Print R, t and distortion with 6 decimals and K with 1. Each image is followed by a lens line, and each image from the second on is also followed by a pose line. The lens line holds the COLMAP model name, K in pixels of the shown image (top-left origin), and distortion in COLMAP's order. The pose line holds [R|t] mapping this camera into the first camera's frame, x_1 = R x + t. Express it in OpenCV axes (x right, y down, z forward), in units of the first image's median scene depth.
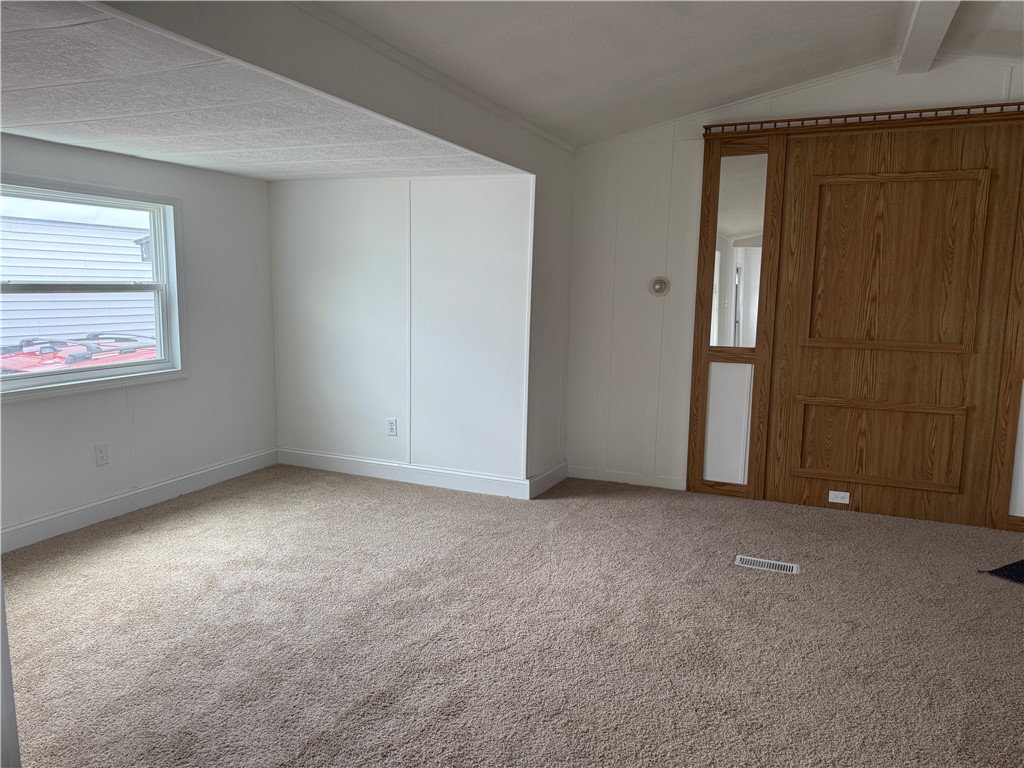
lens RADIAL K [[733.4, 0, 518.5], [0, 733.4, 390.5], [0, 0, 1]] dist [0.087029, -0.090031]
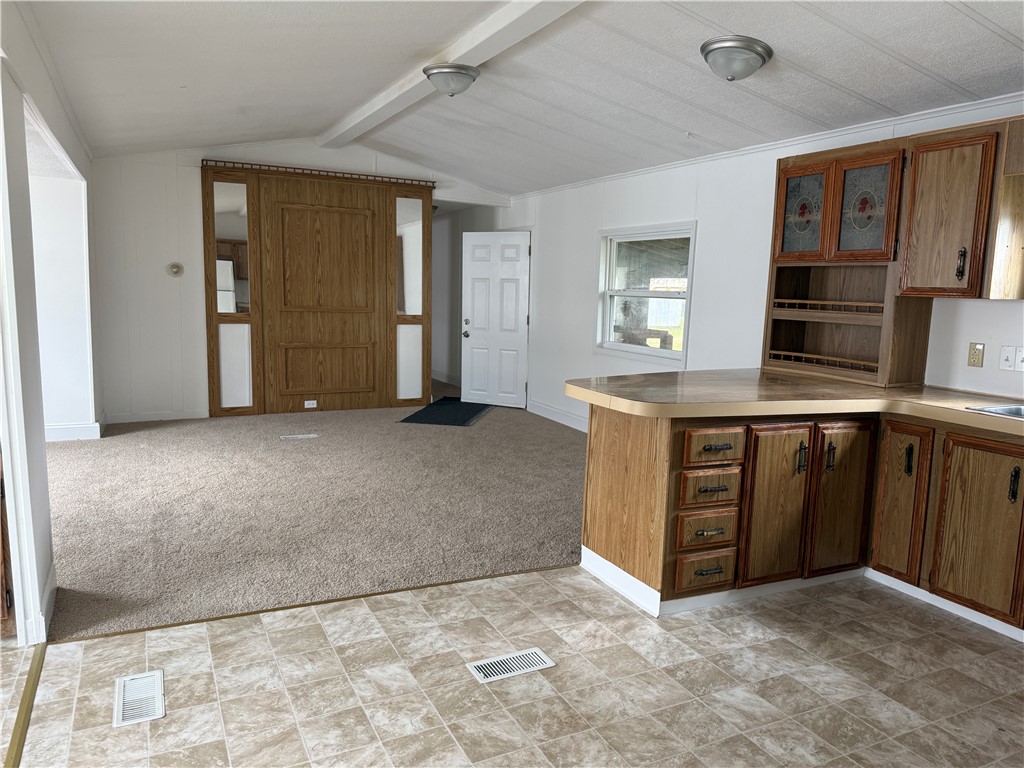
lens RADIAL K [[733.4, 0, 519.7], [0, 733.4, 387.5], [0, 0, 1]] dist [0.087029, -0.090031]
pose [[0.655840, -0.105658, 0.747469, -0.492560], [0.084096, 0.994219, 0.066751, 0.040706], [-0.750201, 0.019081, 0.660934, -0.423376]]
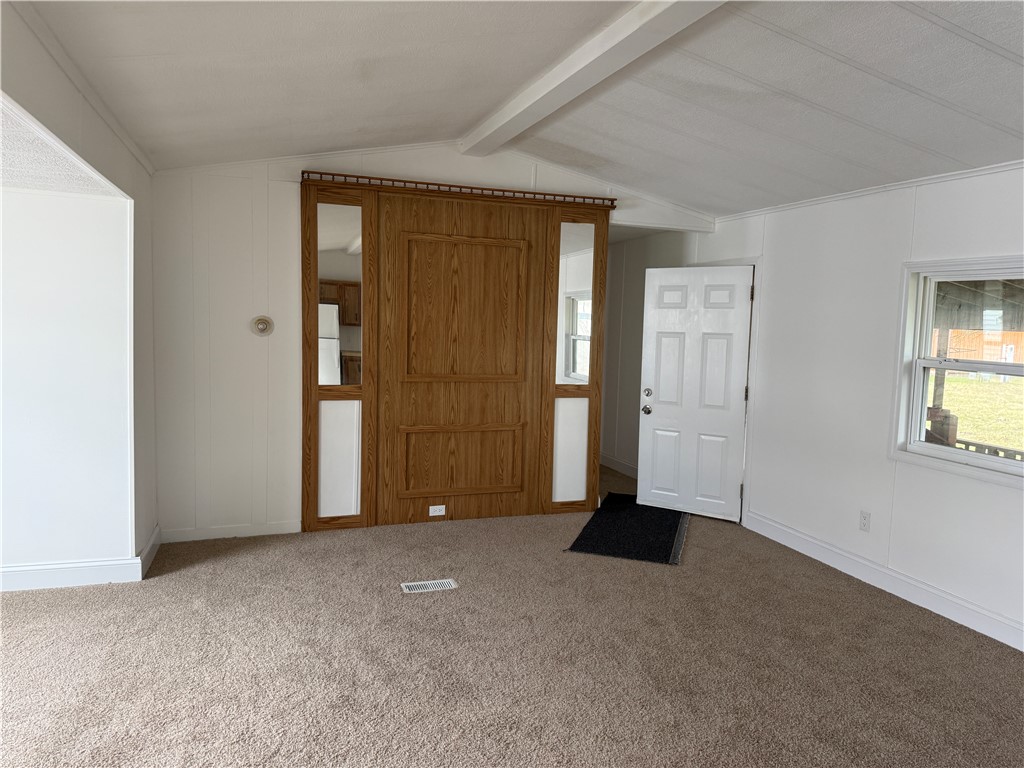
lens RADIAL K [[733.4, 0, 518.7], [0, 733.4, 387.5], [0, 0, 1]] dist [0.087029, -0.090031]
pose [[0.744184, -0.063430, 0.664956, -0.233690], [0.074660, 0.997142, 0.011561, -0.053500], [-0.663789, 0.041042, 0.746793, 0.061802]]
